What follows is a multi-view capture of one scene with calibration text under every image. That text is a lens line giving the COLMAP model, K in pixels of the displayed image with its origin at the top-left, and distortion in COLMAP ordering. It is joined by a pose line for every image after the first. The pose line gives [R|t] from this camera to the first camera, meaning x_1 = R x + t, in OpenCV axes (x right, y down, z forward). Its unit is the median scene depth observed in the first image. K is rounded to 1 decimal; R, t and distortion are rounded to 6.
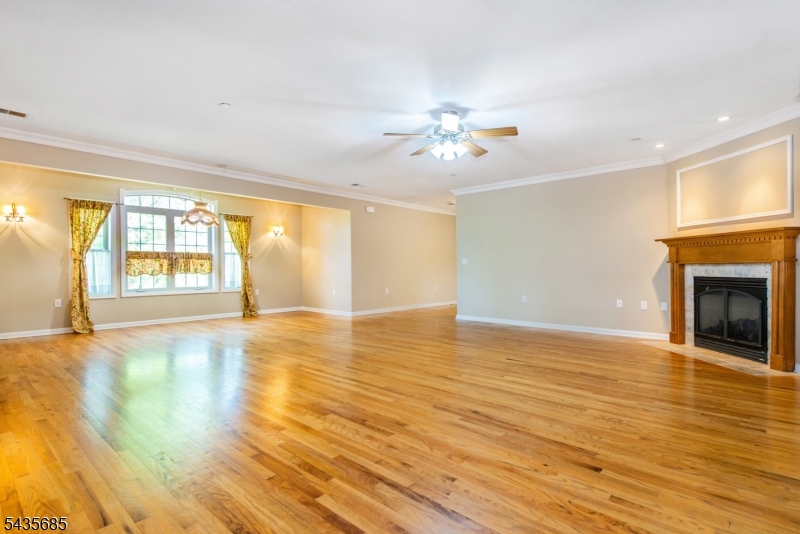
lens RADIAL K [[410.3, 0, 418.9], [0, 410.3, 271.1], [0, 0, 1]] dist [0.017201, -0.008482]
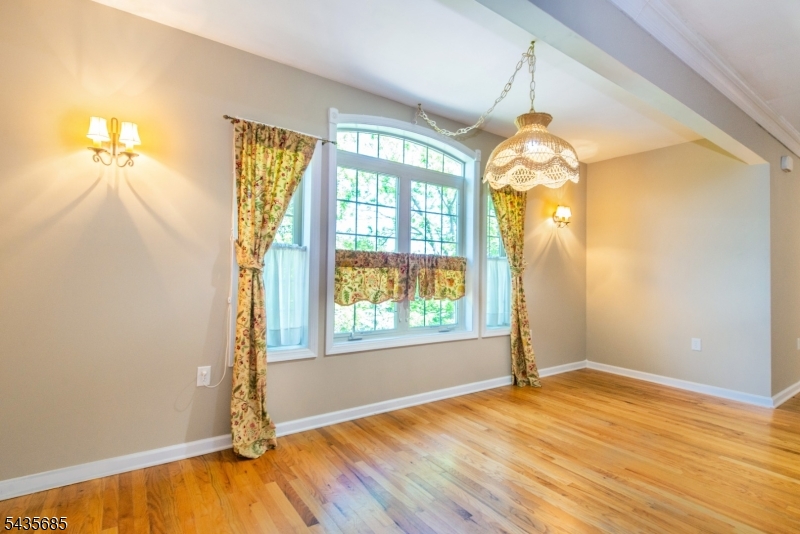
lens RADIAL K [[410.3, 0, 410.8], [0, 410.3, 267.5], [0, 0, 1]] dist [0.017201, -0.008482]
pose [[0.974826, 0.015549, -0.222425, -0.575874], [-0.021750, 0.999439, -0.025456, -0.021468], [0.221904, 0.029653, 0.974618, 0.637440]]
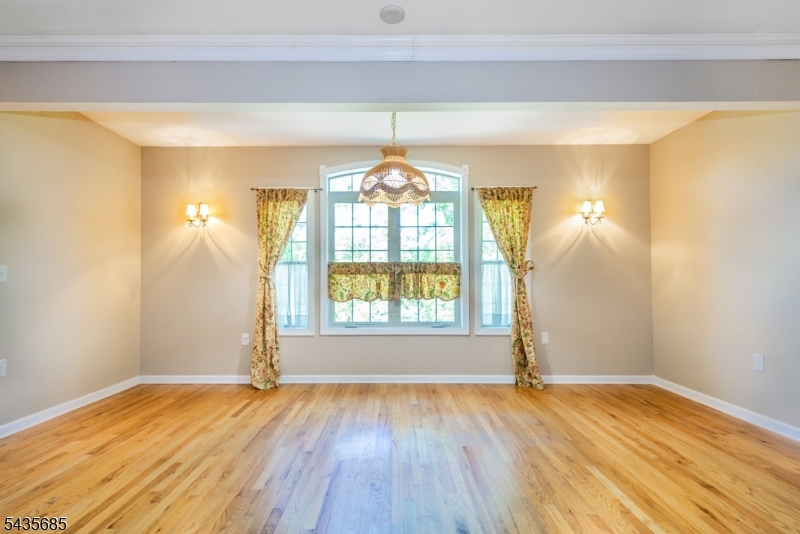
lens RADIAL K [[410.3, 0, 390.3], [0, 410.3, 276.7], [0, 0, 1]] dist [0.017201, -0.008482]
pose [[0.633158, -0.012127, -0.773928, -0.171330], [-0.006409, 0.999761, -0.020909, -0.015143], [0.773996, 0.018199, 0.632928, 0.729846]]
